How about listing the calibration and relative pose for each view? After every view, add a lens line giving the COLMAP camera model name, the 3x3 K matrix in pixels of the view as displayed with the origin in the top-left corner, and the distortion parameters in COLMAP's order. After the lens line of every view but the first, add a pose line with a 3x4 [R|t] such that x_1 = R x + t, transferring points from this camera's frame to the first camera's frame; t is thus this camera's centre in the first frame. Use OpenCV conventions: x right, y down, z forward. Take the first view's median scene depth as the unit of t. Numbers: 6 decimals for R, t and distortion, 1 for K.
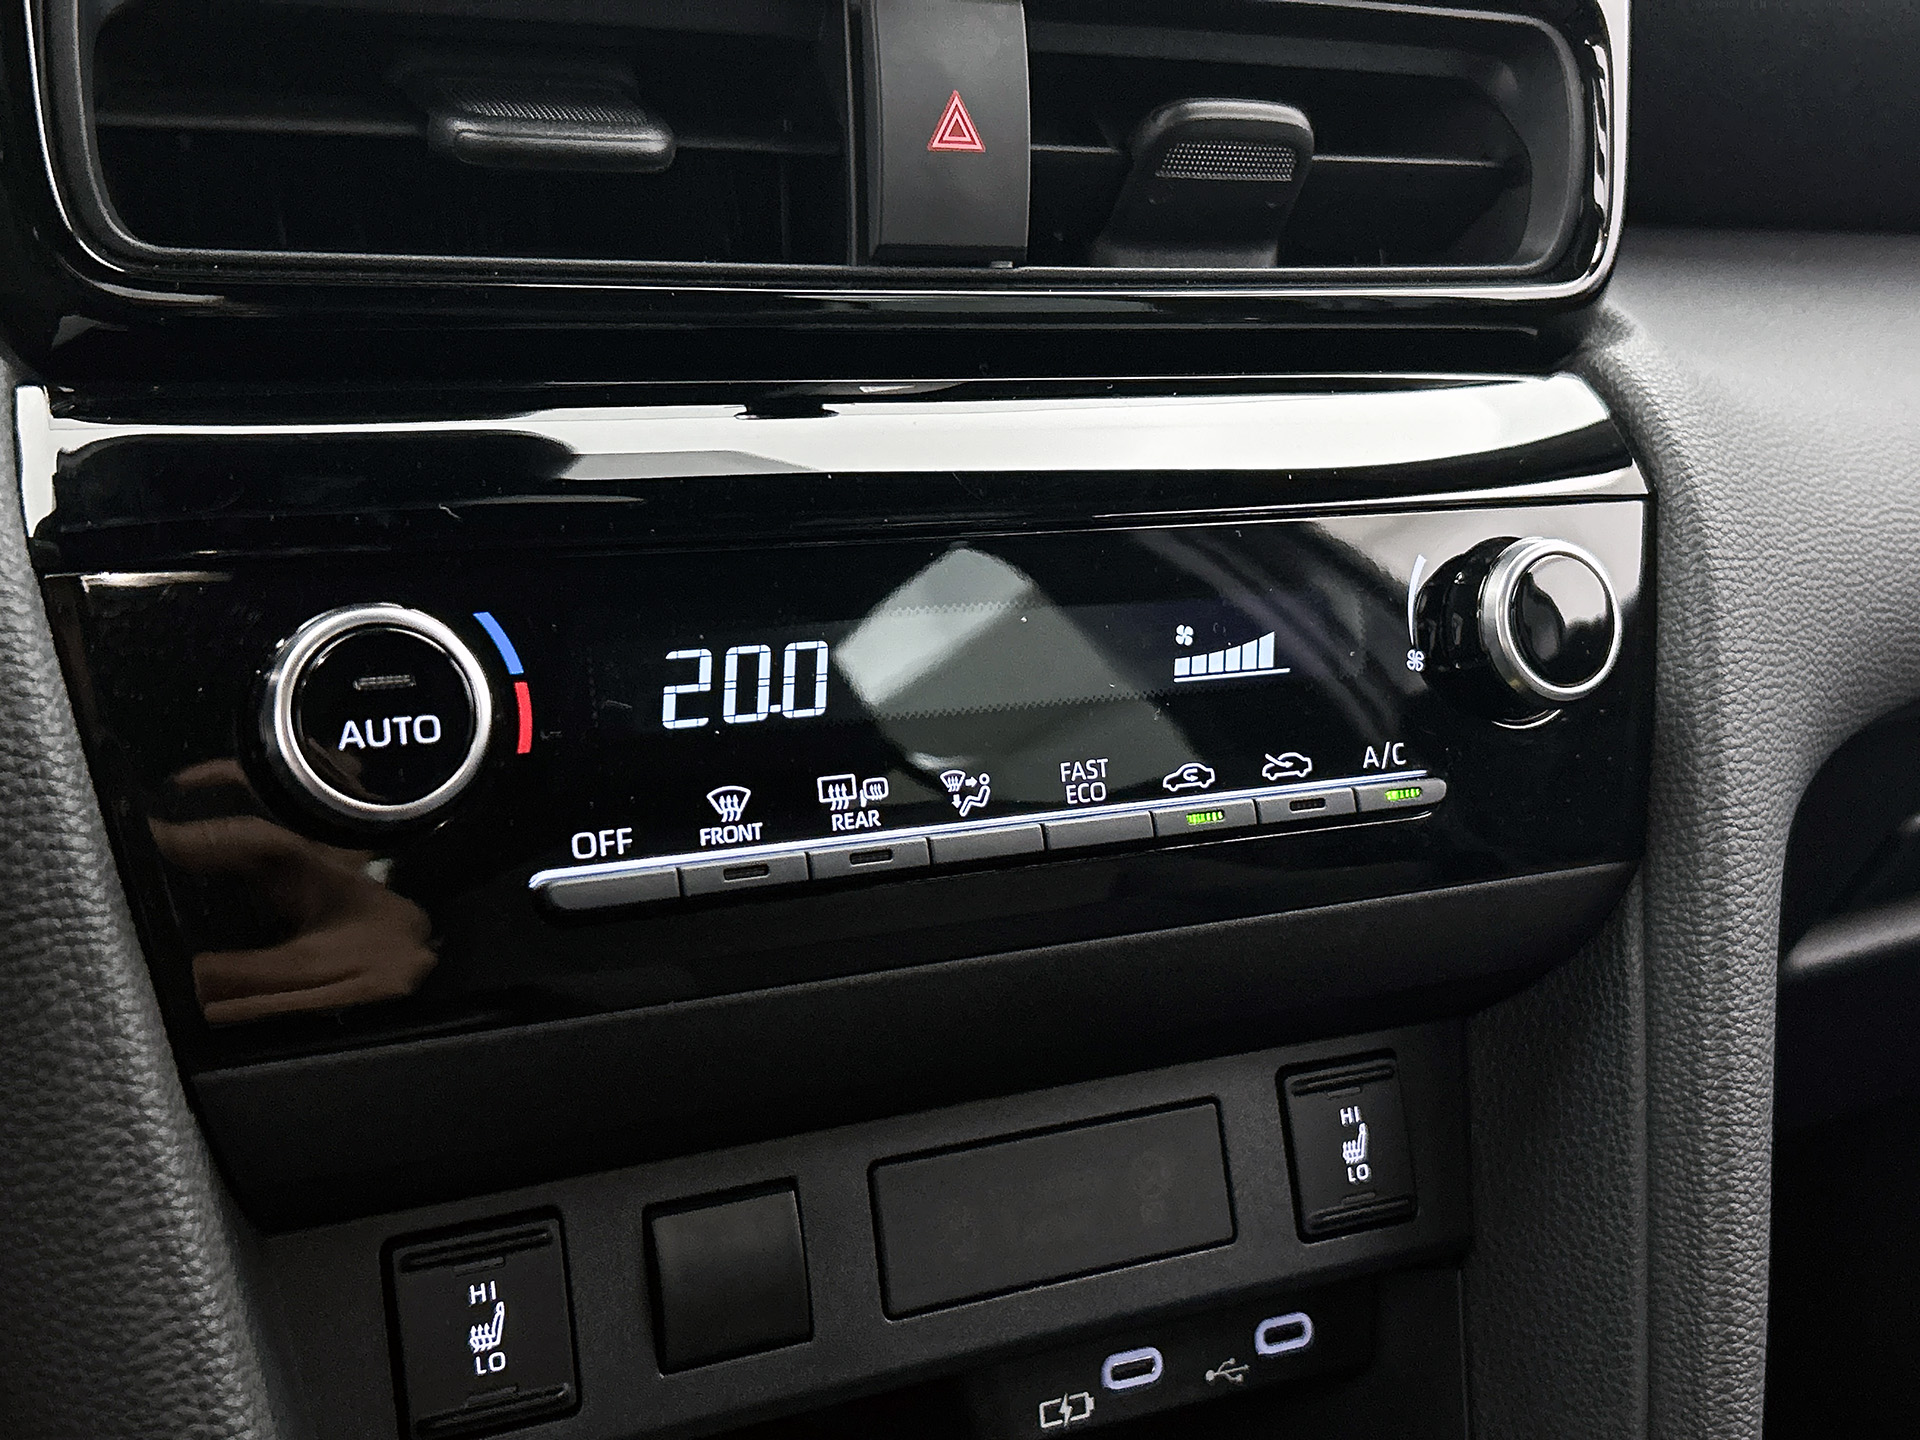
lens RADIAL K [[2269.6, 0, 977.0], [0, 2269.6, 740.8], [0, 0, 1]] dist [0.048665, 0.000000]
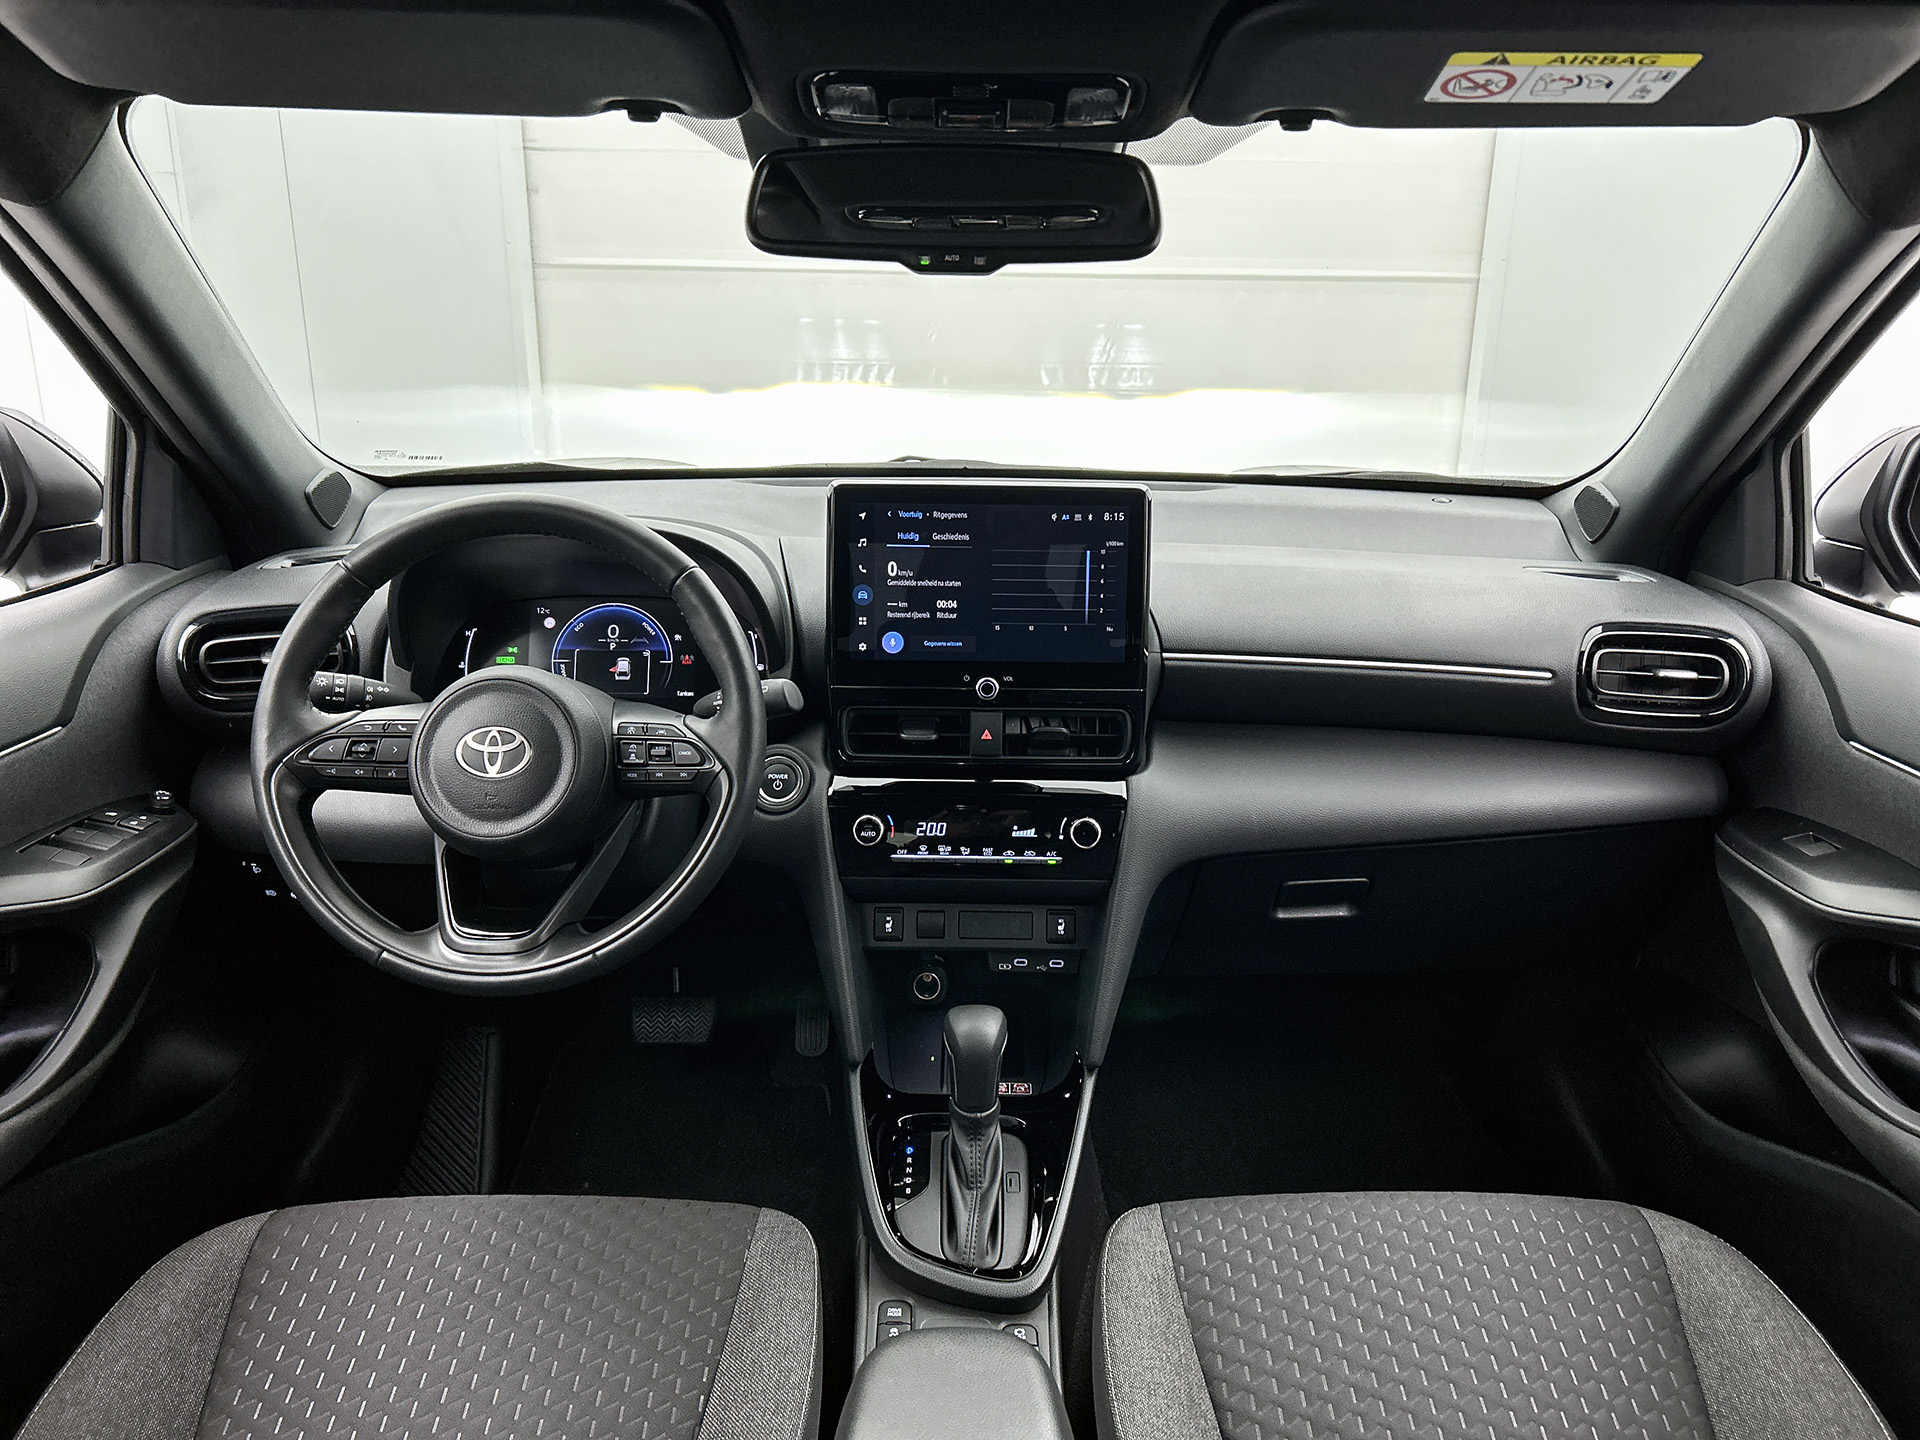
lens RADIAL K [[1452.0, 0, 1006.0], [0, 1452.0, 696.0], [0, 0, 1]] dist [0.035489, -0.051843]
pose [[0.888260, 0.105555, -0.447049, 1.711329], [-0.101134, 0.994298, 0.033821, -0.510060], [0.448070, 0.015171, 0.893870, -2.324041]]
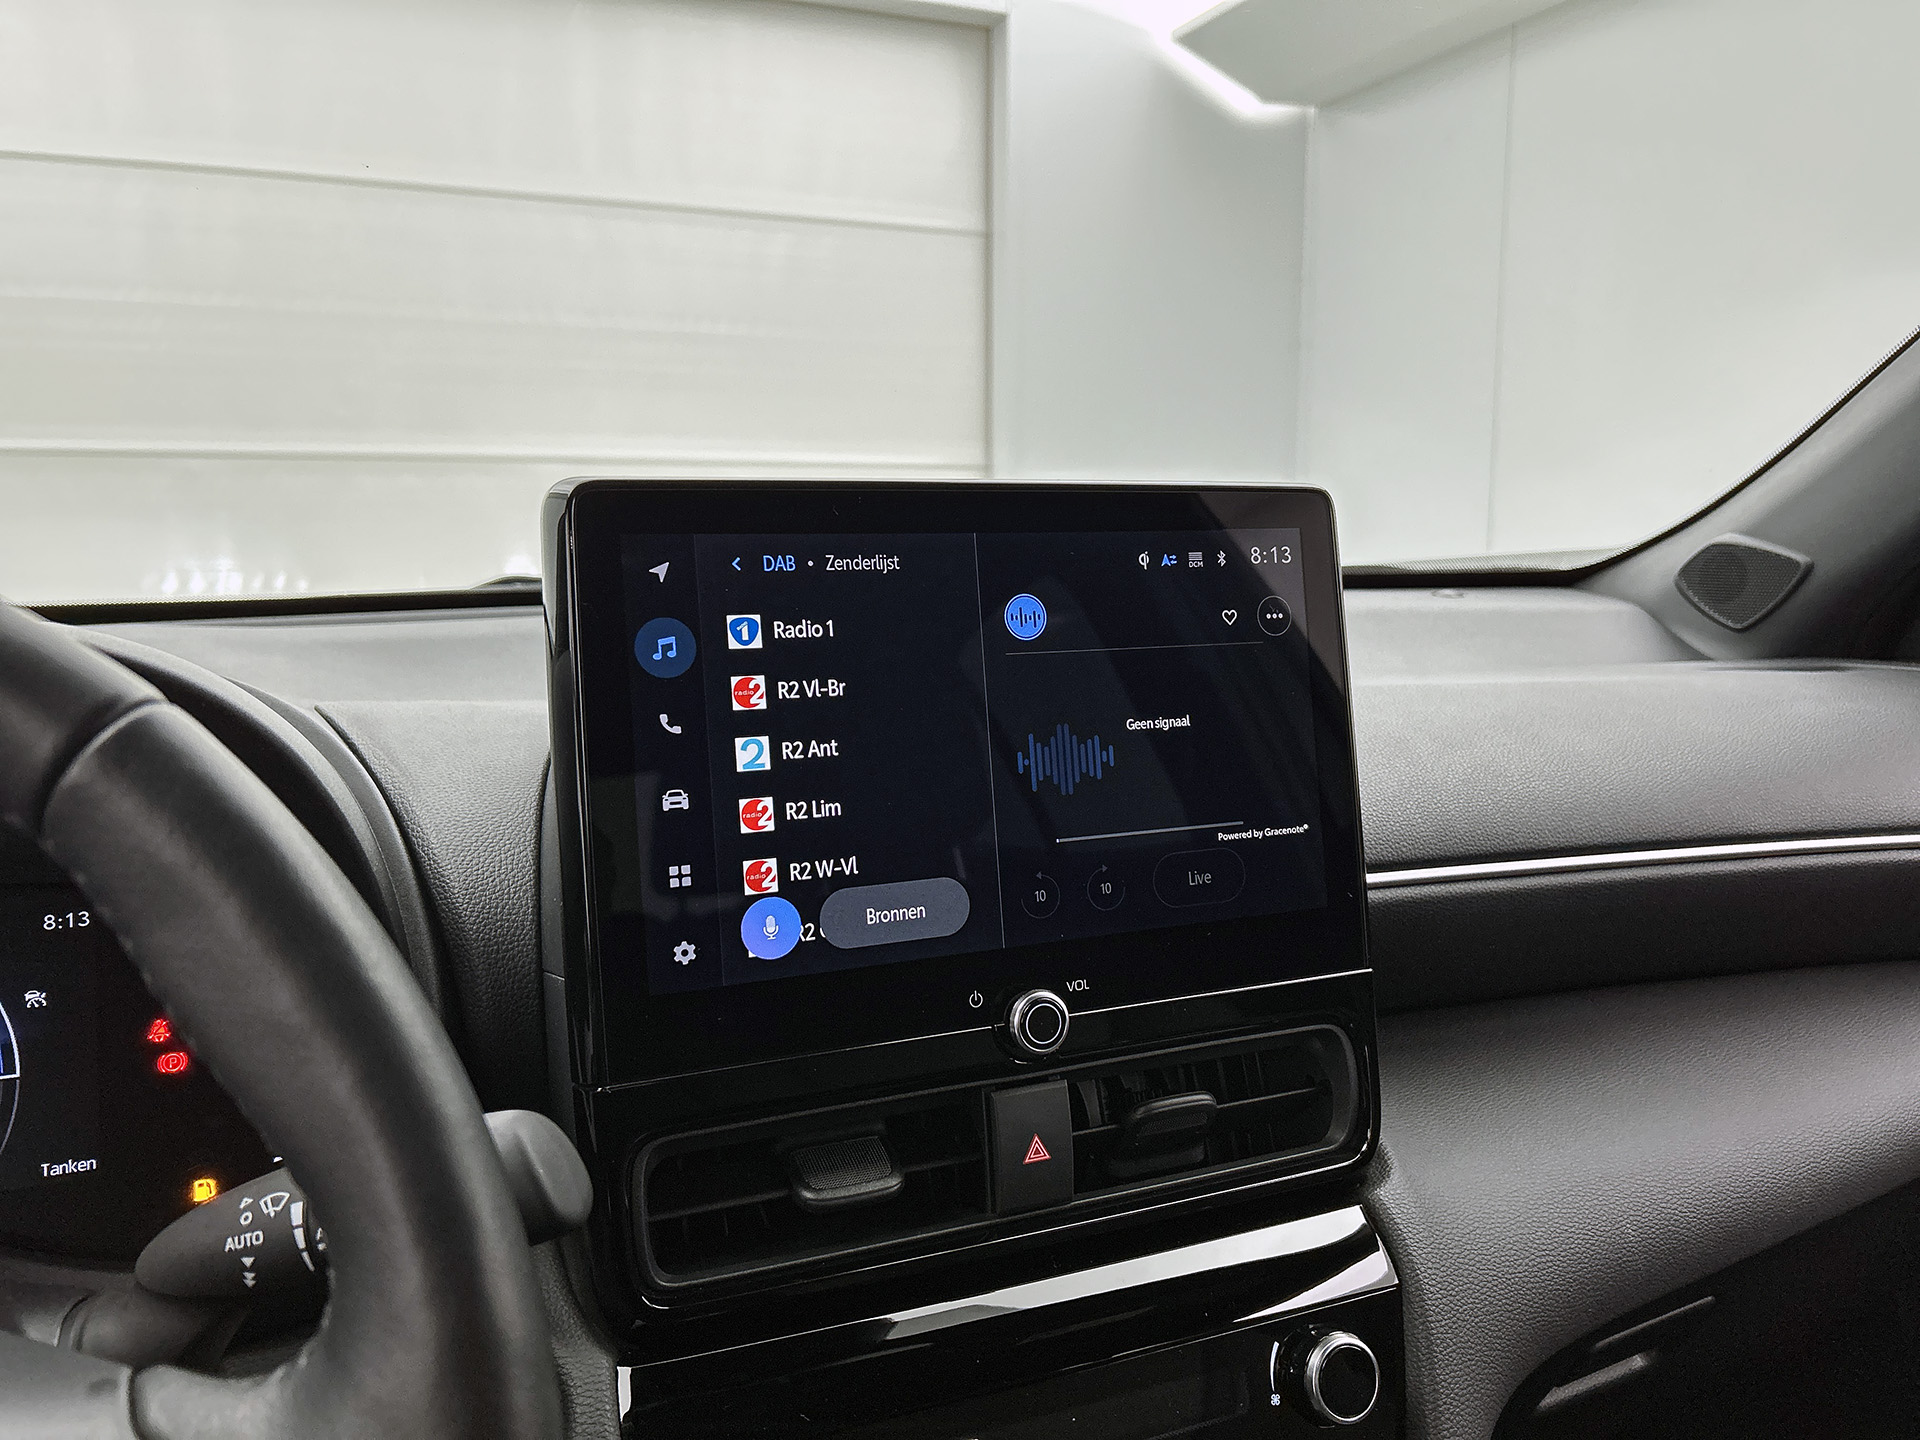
lens RADIAL K [[1452.0, 0, 968.3], [0, 1452.0, 716.8], [0, 0, 1]] dist [0.035489, -0.051843]
pose [[0.994821, -0.035905, -0.095093, 0.073275], [0.022678, 0.990355, -0.136683, -0.498094], [0.099084, 0.133819, 0.986040, -0.403900]]
